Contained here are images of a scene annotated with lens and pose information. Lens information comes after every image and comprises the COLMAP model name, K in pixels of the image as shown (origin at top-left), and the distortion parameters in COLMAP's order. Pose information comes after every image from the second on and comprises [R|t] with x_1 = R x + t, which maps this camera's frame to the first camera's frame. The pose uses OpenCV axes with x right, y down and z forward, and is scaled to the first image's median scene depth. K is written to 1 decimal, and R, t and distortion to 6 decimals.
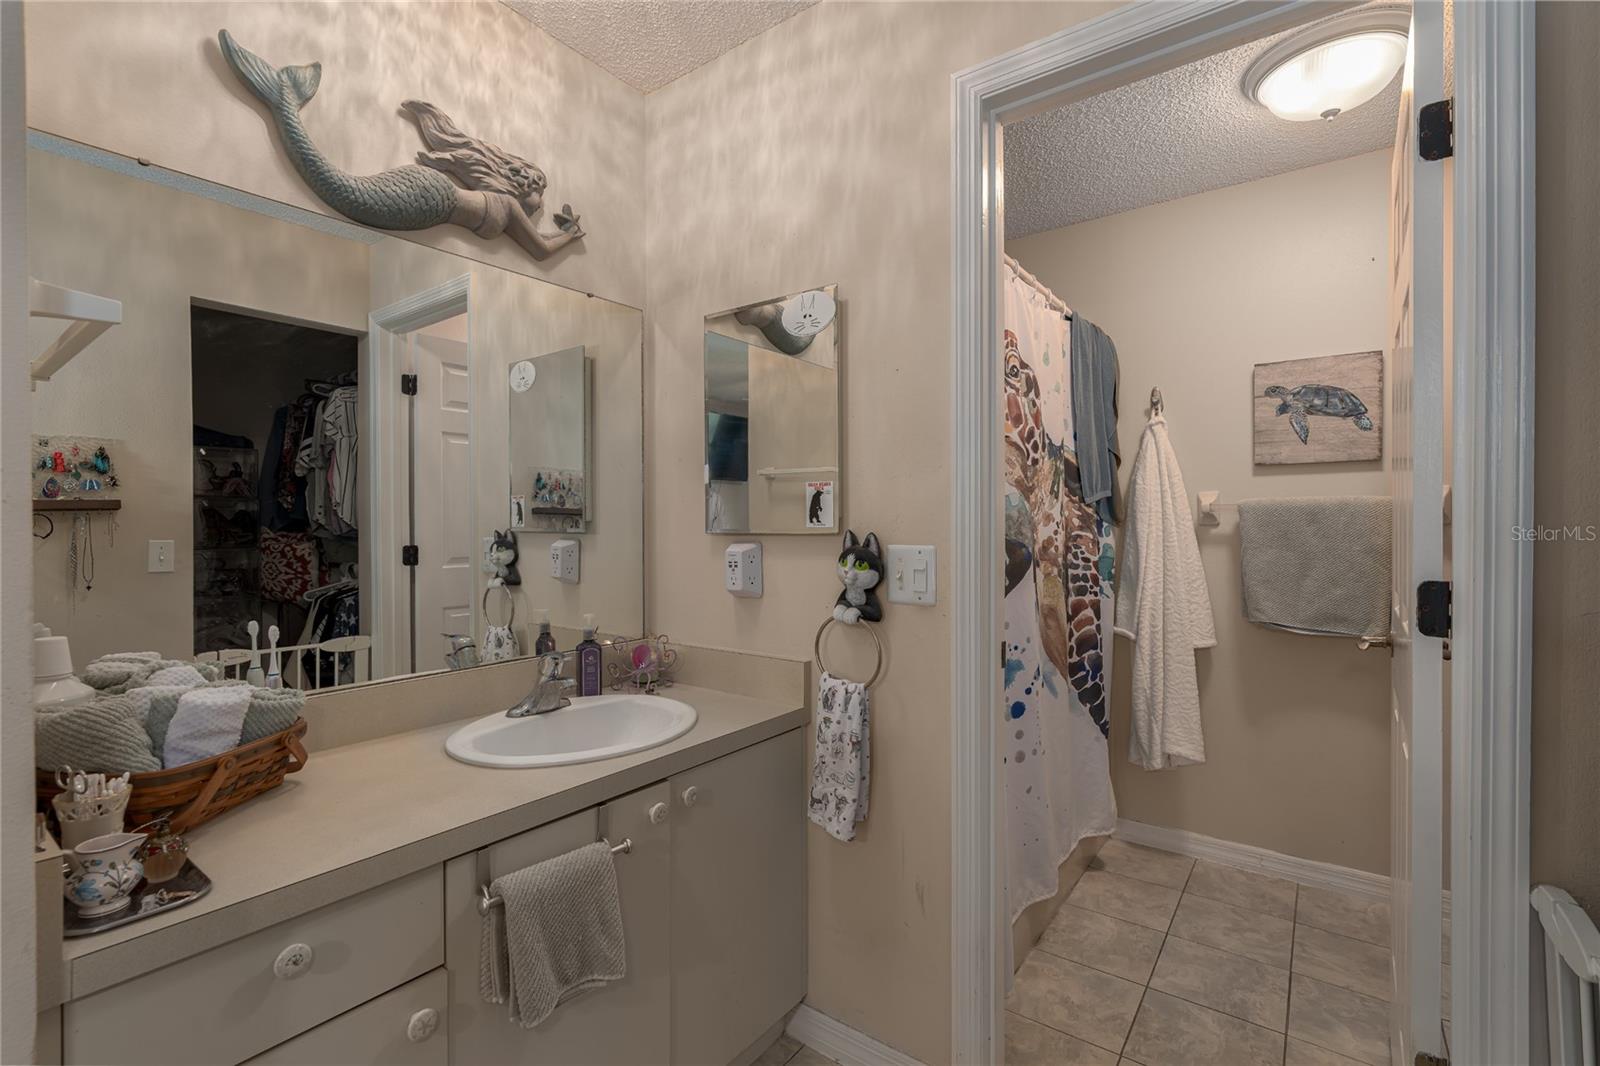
lens RADIAL K [[719.0, 0, 798.3], [0, 719.0, 530.0], [0, 0, 1]] dist [-0.009118, 0.000591]
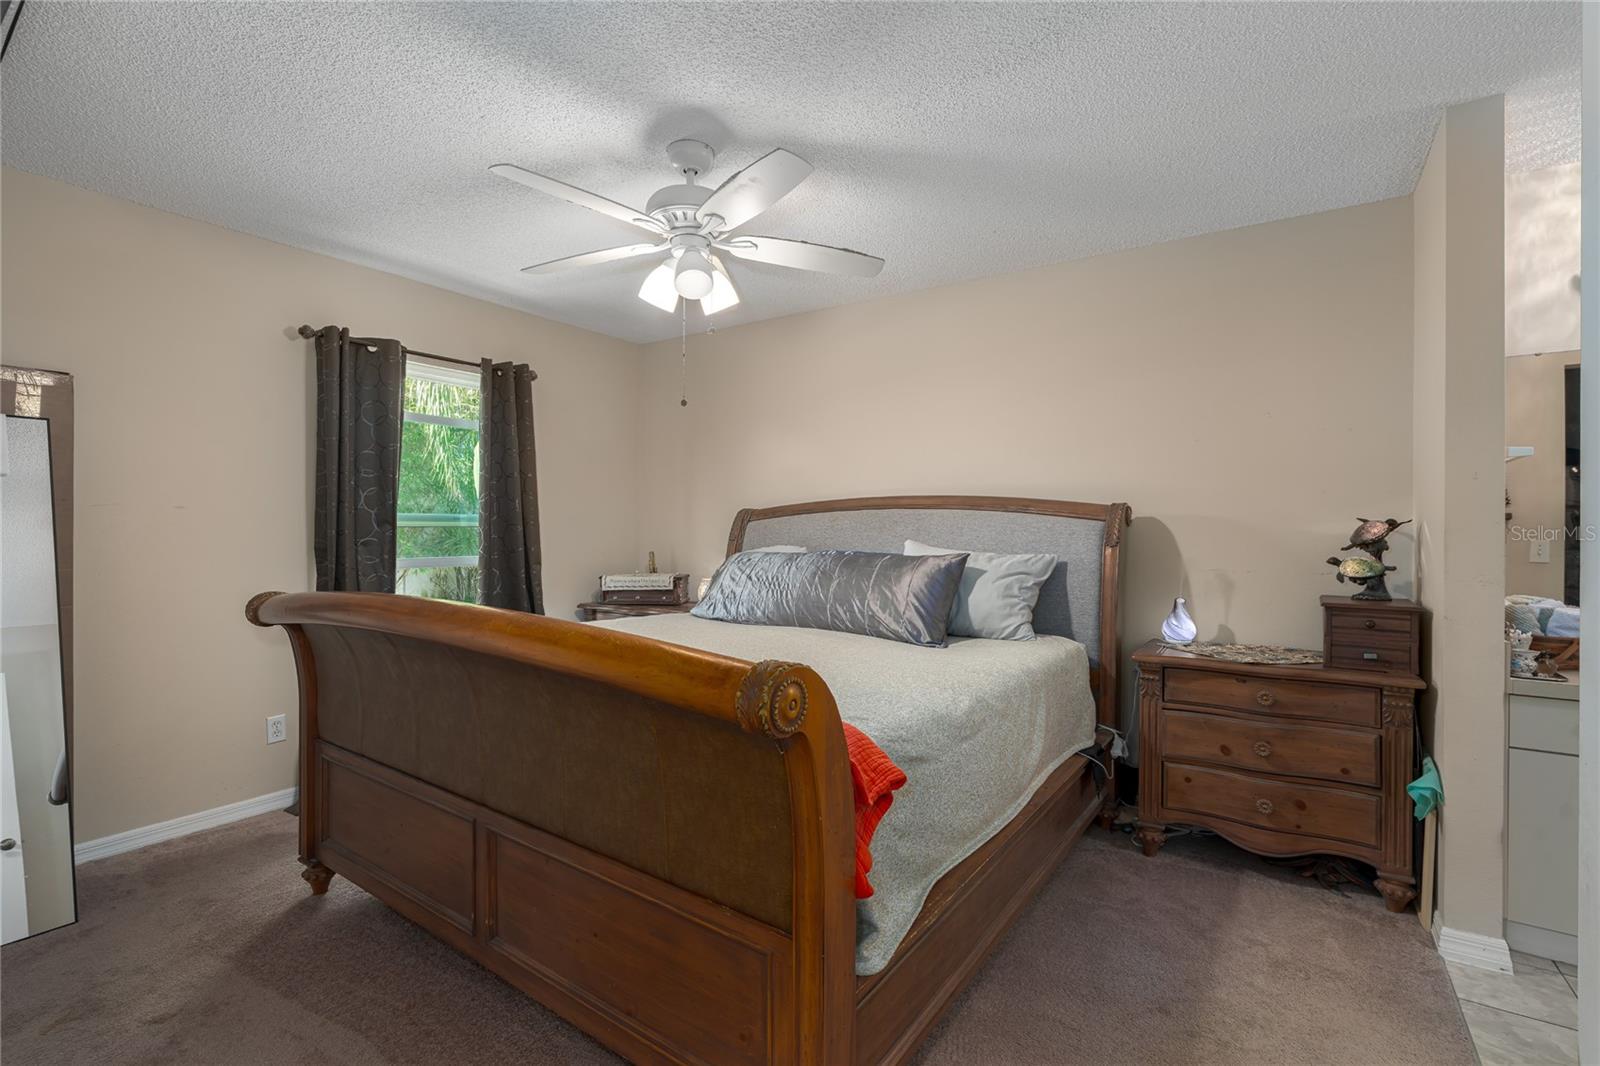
lens RADIAL K [[719.0, 0, 798.3], [0, 719.0, 530.0], [0, 0, 1]] dist [-0.009118, 0.000591]
pose [[0.044524, 0.008547, -0.998972, 0.675714], [-0.011537, 0.999901, 0.008041, -0.000904], [0.998942, 0.011167, 0.044618, -0.791388]]
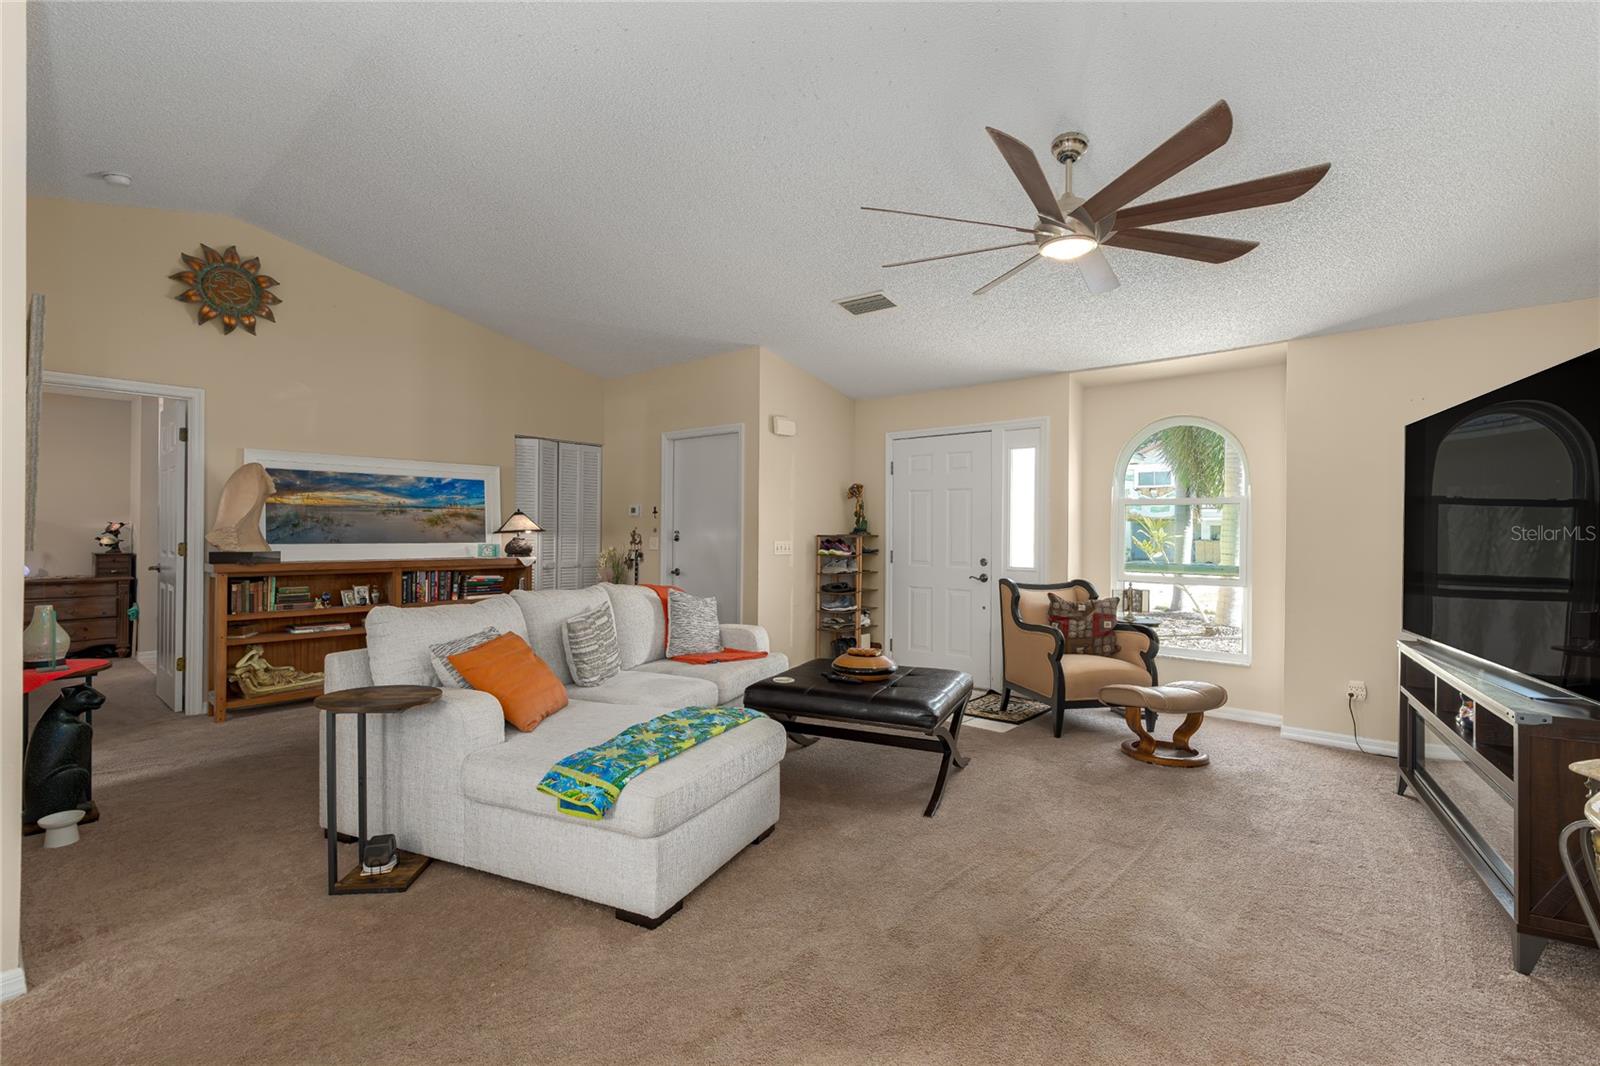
lens RADIAL K [[719.0, 0, 798.3], [0, 719.0, 530.0], [0, 0, 1]] dist [-0.009118, 0.000591]
pose [[0.998031, 0.016659, -0.060471, 3.199711], [-0.017416, 0.999776, -0.012023, -0.002448], [0.060257, 0.013052, 0.998098, -3.183812]]
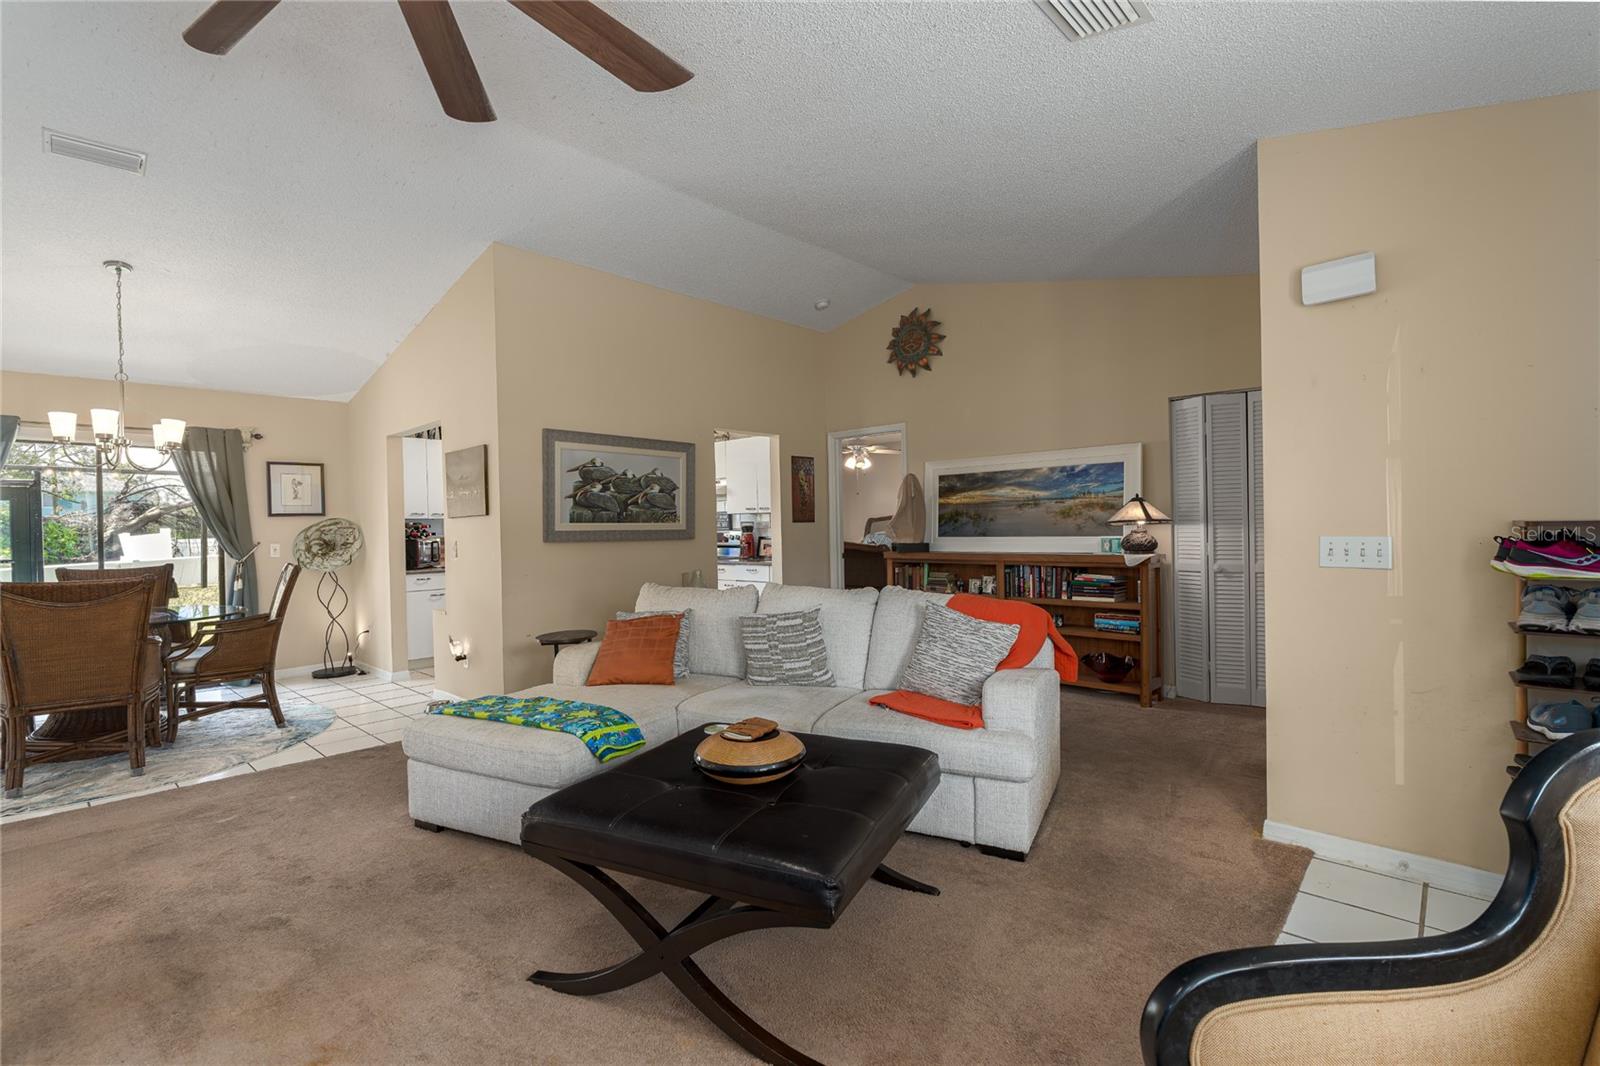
lens RADIAL K [[719.0, 0, 798.3], [0, 719.0, 530.0], [0, 0, 1]] dist [-0.009118, 0.000591]
pose [[-0.088746, 0.014644, -0.995947, 4.464081], [0.008118, 0.999869, 0.013979, -0.032149], [0.996021, -0.006844, -0.088853, -0.914255]]
